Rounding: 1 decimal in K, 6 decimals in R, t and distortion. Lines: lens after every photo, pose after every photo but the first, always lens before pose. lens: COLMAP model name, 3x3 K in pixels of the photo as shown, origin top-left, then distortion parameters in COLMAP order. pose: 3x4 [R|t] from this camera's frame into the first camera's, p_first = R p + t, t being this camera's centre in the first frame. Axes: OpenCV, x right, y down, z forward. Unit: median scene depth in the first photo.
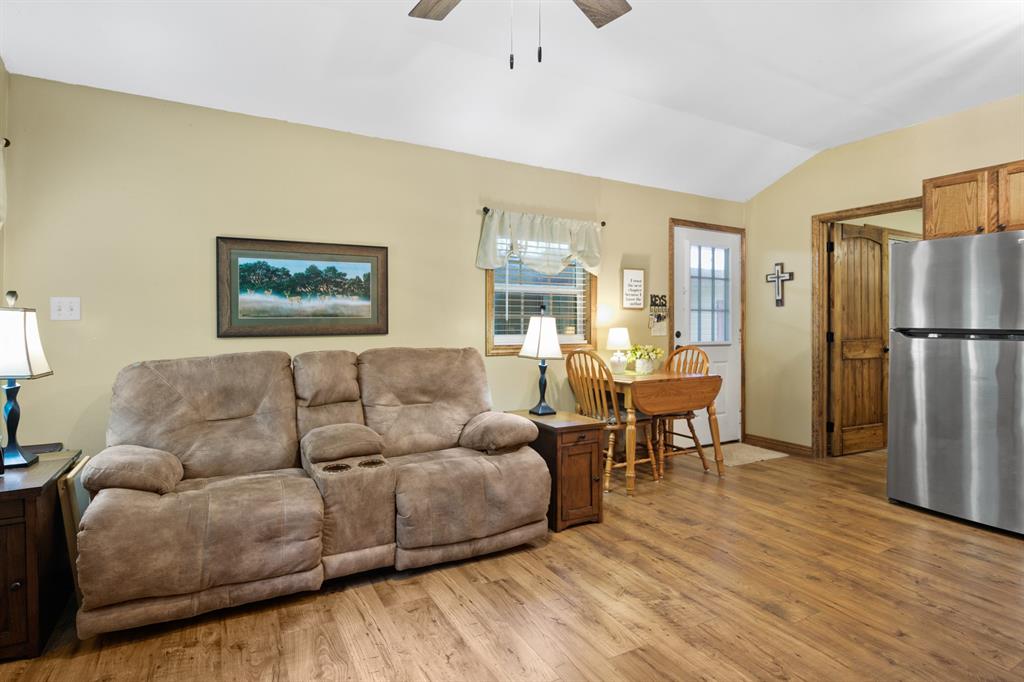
lens RADIAL K [[518.8, 0, 509.8], [0, 518.8, 319.3], [0, 0, 1]] dist [-0.010190, 0.000238]
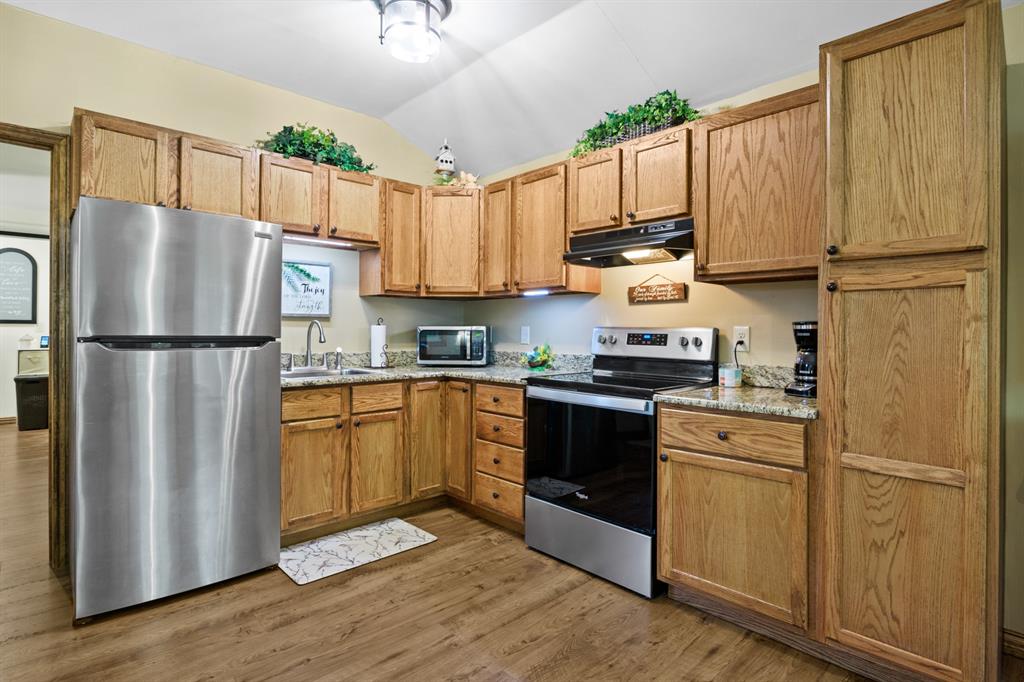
lens RADIAL K [[515.6, 0, 513.3], [0, 515.6, 329.6], [0, 0, 1]] dist [-0.008374, -0.000074]
pose [[-0.249369, -0.006988, 0.968383, 0.040099], [-0.014886, 0.999883, 0.003382, 0.000297], [-0.968294, -0.013572, -0.249444, 0.702508]]
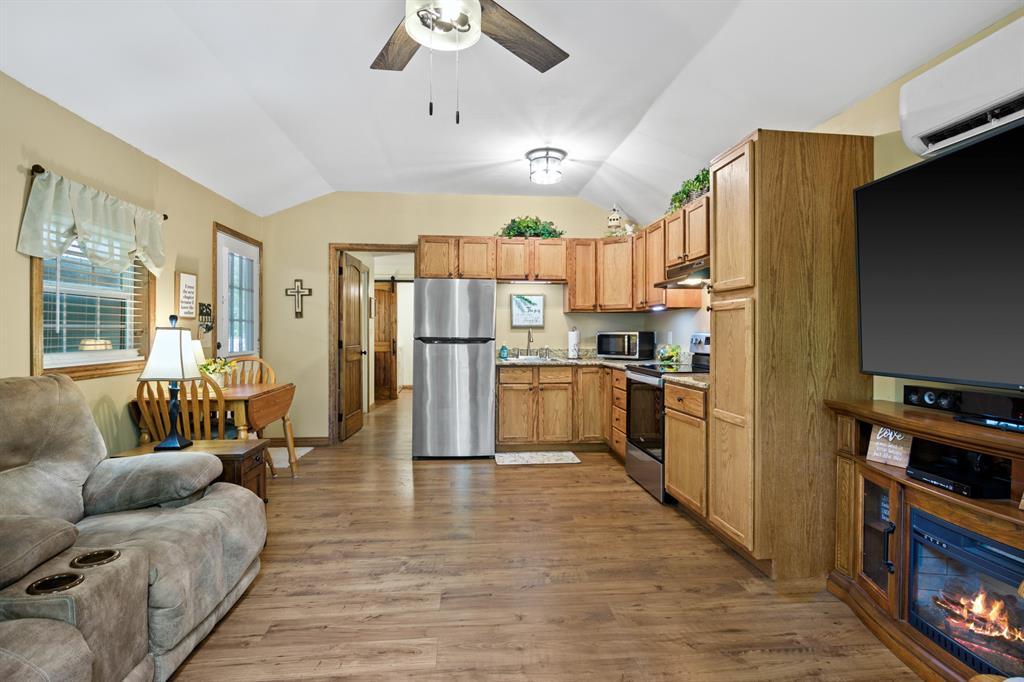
lens RADIAL K [[515.6, 0, 513.3], [0, 515.6, 329.6], [0, 0, 1]] dist [-0.008374, -0.000074]
pose [[0.395084, 0.000193, 0.918645, -0.486095], [-0.007923, 0.999963, 0.003198, -0.011118], [-0.918611, -0.008542, 0.395071, 0.199076]]
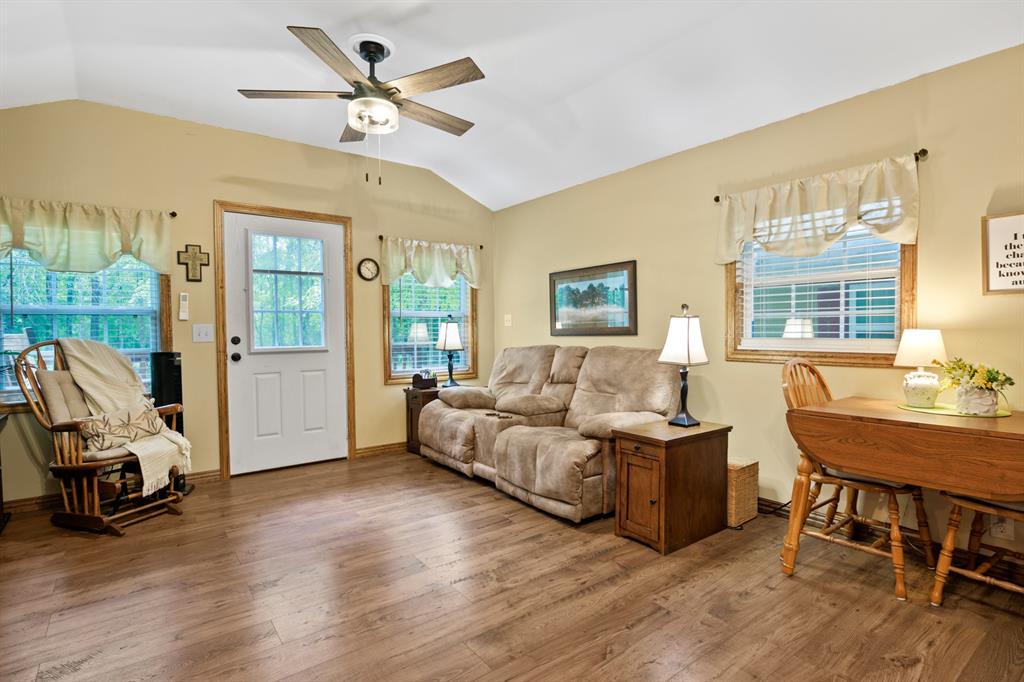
lens RADIAL K [[507.3, 0, 512.0], [0, 507.3, 341.0], [0, 0, 1]] dist [-0.018223, -0.000146]
pose [[0.142070, 0.018761, -0.989679, 0.915114], [0.015699, 0.999652, 0.021203, 0.014343], [0.989732, -0.018549, 0.141726, 0.606539]]
